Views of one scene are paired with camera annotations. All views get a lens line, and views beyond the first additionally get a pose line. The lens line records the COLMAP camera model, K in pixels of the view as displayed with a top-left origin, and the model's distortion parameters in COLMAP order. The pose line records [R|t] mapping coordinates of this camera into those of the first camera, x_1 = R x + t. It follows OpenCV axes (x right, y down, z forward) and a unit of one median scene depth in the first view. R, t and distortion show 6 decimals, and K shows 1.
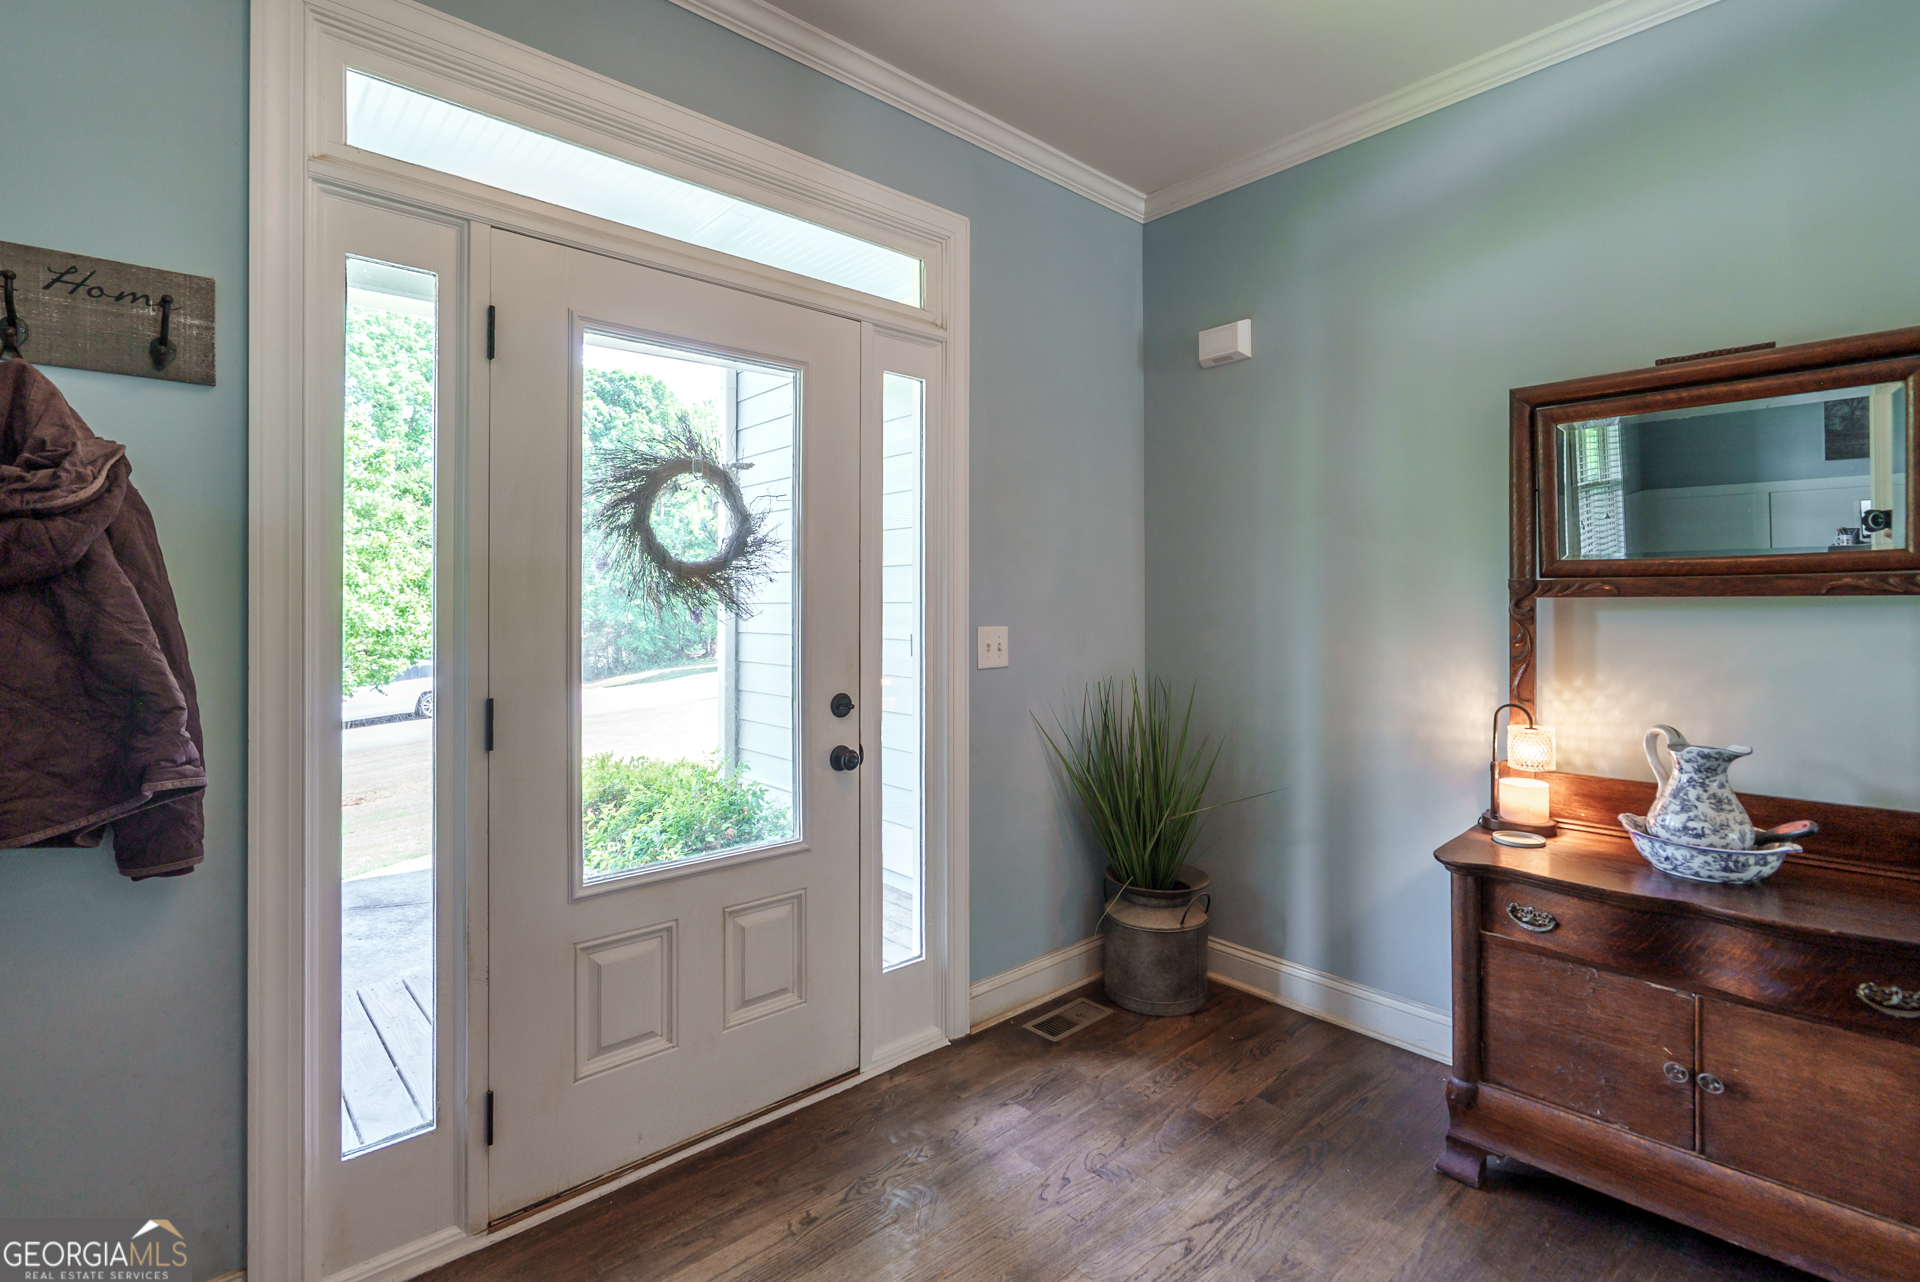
lens RADIAL K [[879.1, 0, 945.2], [0, 879.1, 583.6], [0, 0, 1]] dist [0.003198, -0.000053]
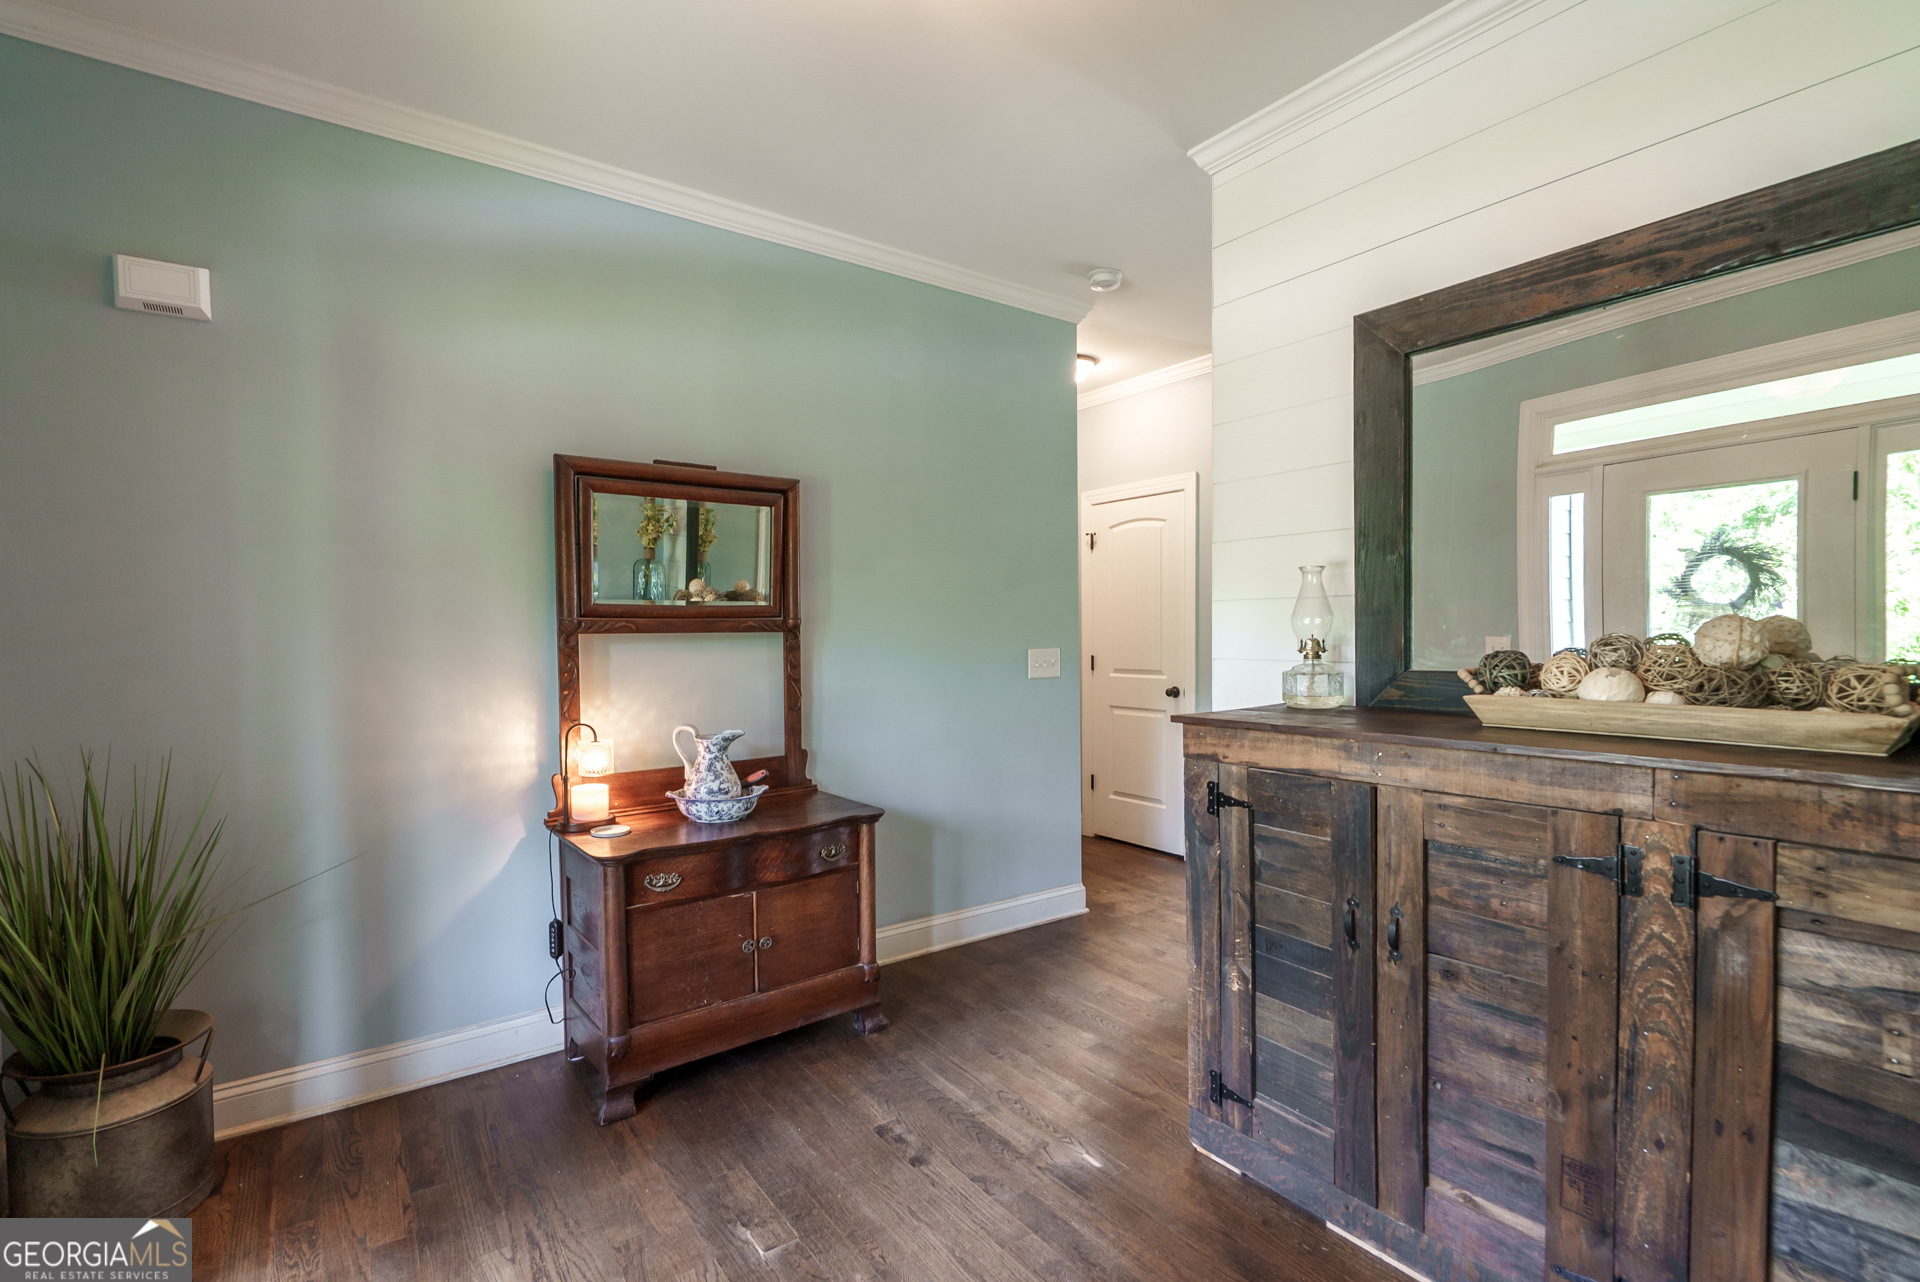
lens RADIAL K [[879.1, 0, 958.9], [0, 879.1, 647.5], [0, 0, 1]] dist [0.003198, -0.000053]
pose [[0.111917, -0.018031, 0.993554, -0.476132], [-0.012479, 0.999731, 0.019549, 0.004175], [-0.993639, -0.014587, 0.111662, 0.362919]]
